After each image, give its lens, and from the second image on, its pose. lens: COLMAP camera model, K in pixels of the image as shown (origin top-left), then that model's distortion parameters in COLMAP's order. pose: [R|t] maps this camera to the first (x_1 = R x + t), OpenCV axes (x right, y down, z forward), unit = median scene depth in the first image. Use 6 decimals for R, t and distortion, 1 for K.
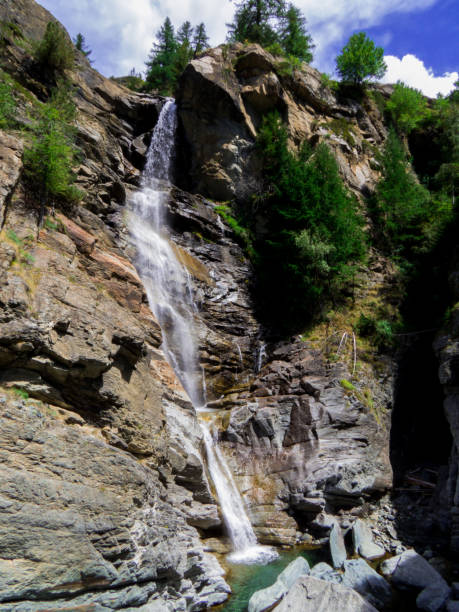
lens RADIAL K [[458.9, 0, 228.6], [0, 458.9, 306.0], [0, 0, 1]] dist [0.007255, -0.000180]
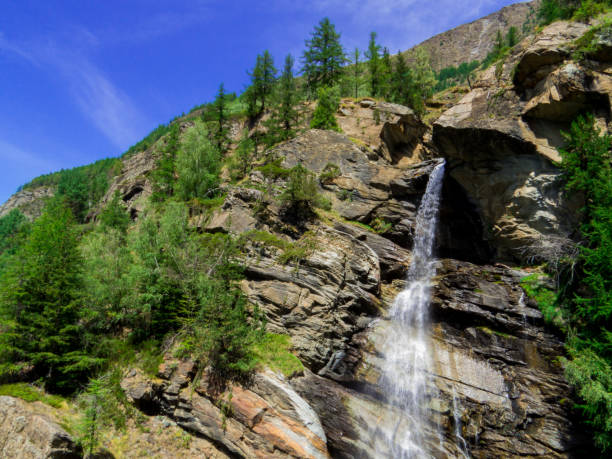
lens RADIAL K [[458.9, 0, 305.0], [0, 458.9, 228.6], [0, 0, 1]] dist [0.007255, -0.000180]
pose [[0.486764, -0.193216, -0.851897, 0.453739], [0.127882, 0.980486, -0.149311, -0.237243], [0.864122, -0.036263, 0.501974, 0.359988]]
